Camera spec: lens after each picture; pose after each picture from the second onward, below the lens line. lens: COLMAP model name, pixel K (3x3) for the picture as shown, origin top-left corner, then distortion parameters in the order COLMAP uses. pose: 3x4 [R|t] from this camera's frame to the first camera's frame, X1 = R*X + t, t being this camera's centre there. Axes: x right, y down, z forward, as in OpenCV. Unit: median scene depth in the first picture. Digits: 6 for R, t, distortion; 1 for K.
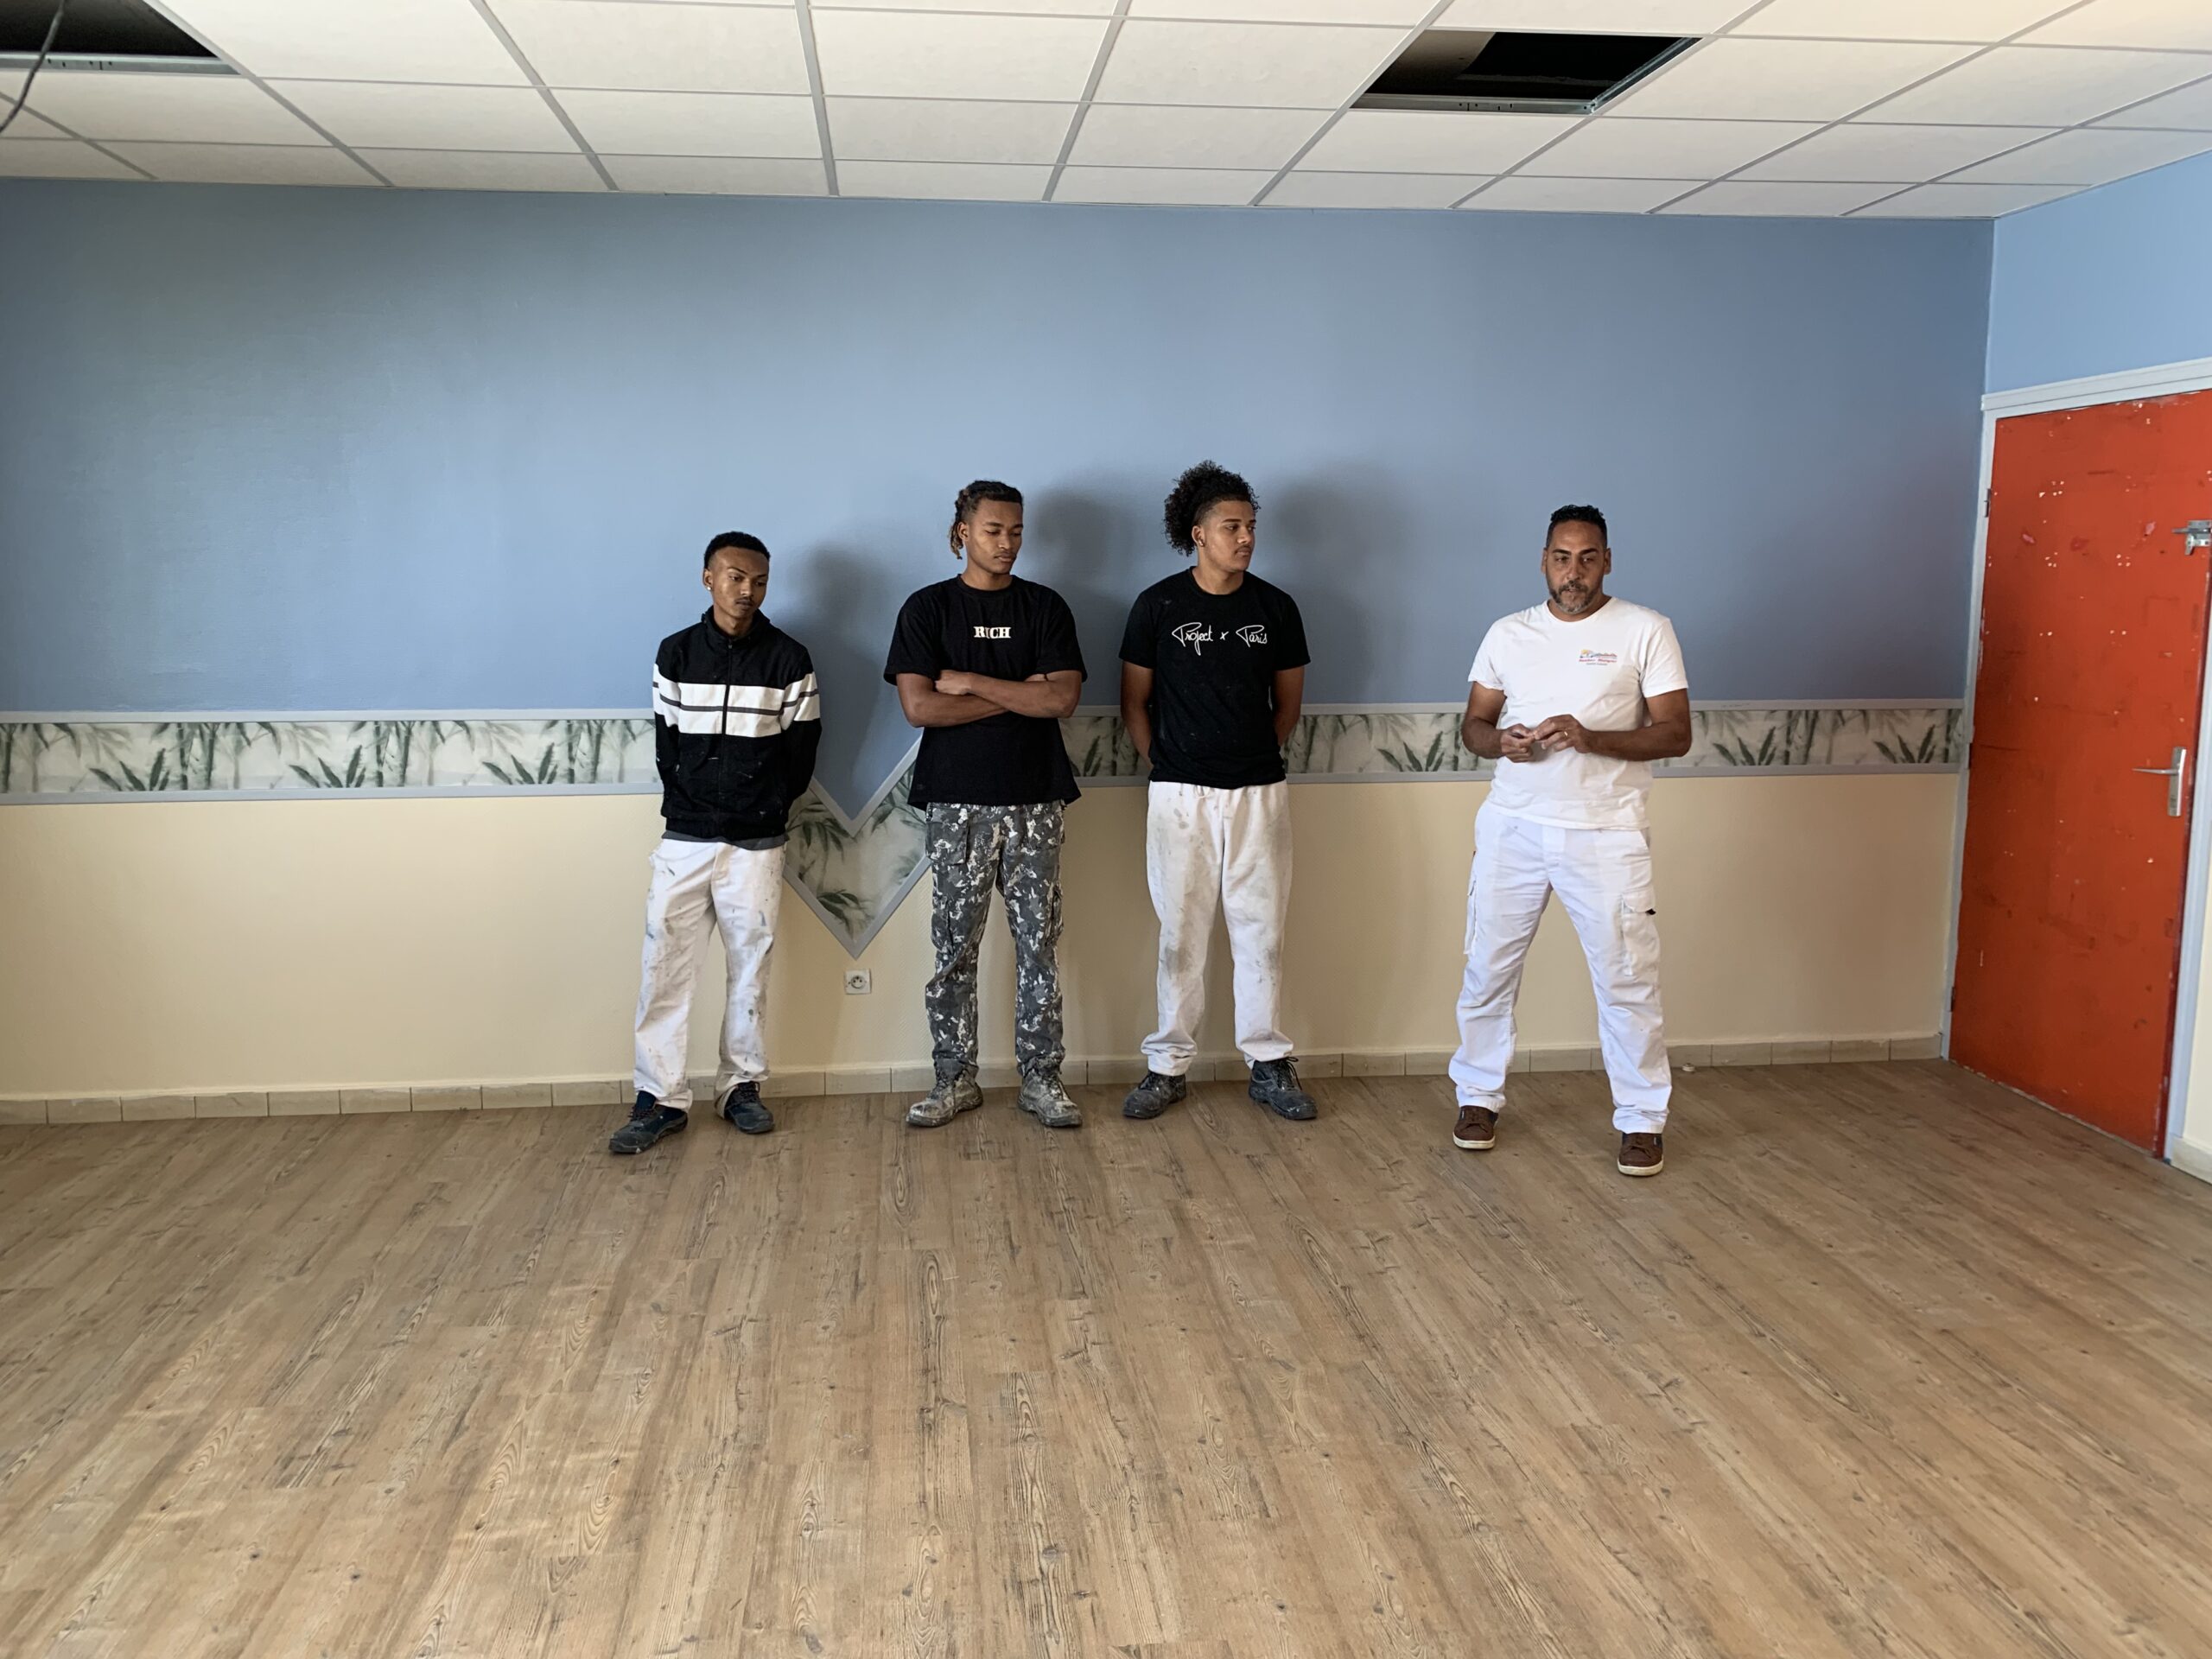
lens RADIAL K [[1699.1, 0, 1095.9], [0, 1699.1, 790.2], [0, 0, 1]] dist [0.032418, -0.042630]
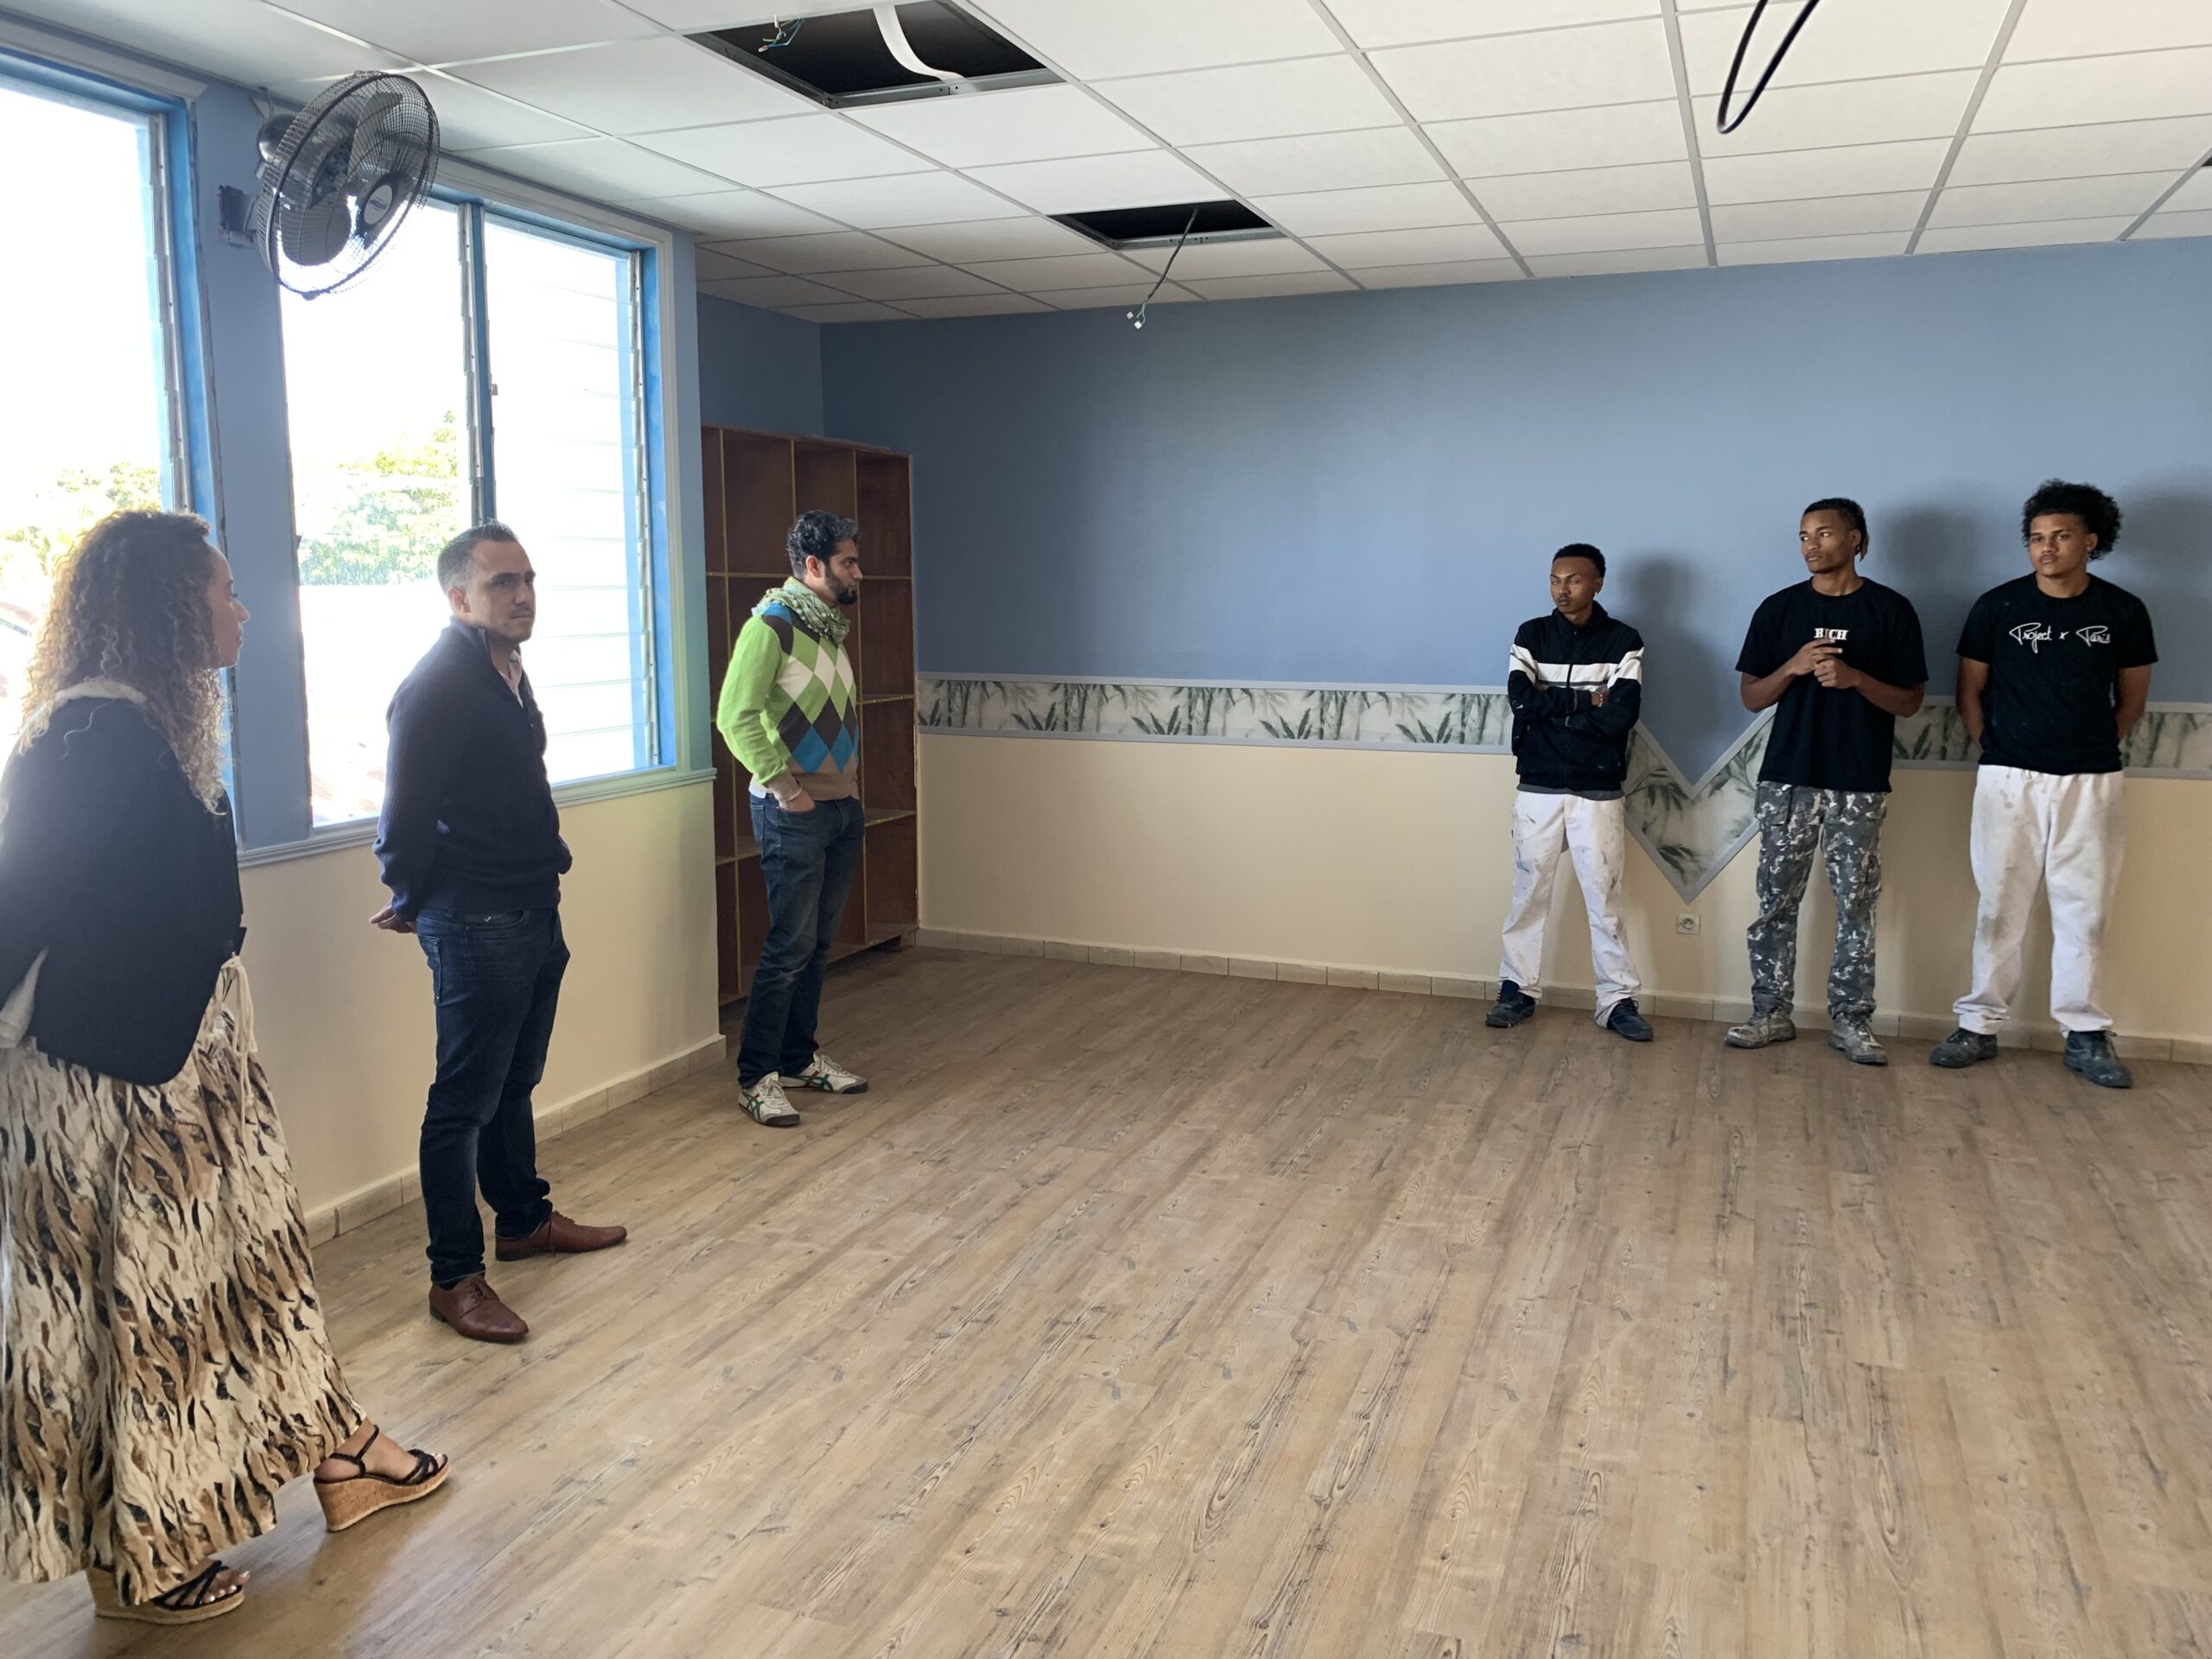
lens RADIAL K [[1692.1, 0, 1085.2], [0, 1692.1, 803.2], [0, 0, 1]] dist [0.049395, -0.099354]
pose [[0.882058, 0.061555, -0.467103, 0.045092], [-0.059781, 0.998038, 0.018635, 0.038722], [0.467333, 0.011487, 0.884007, -0.292782]]
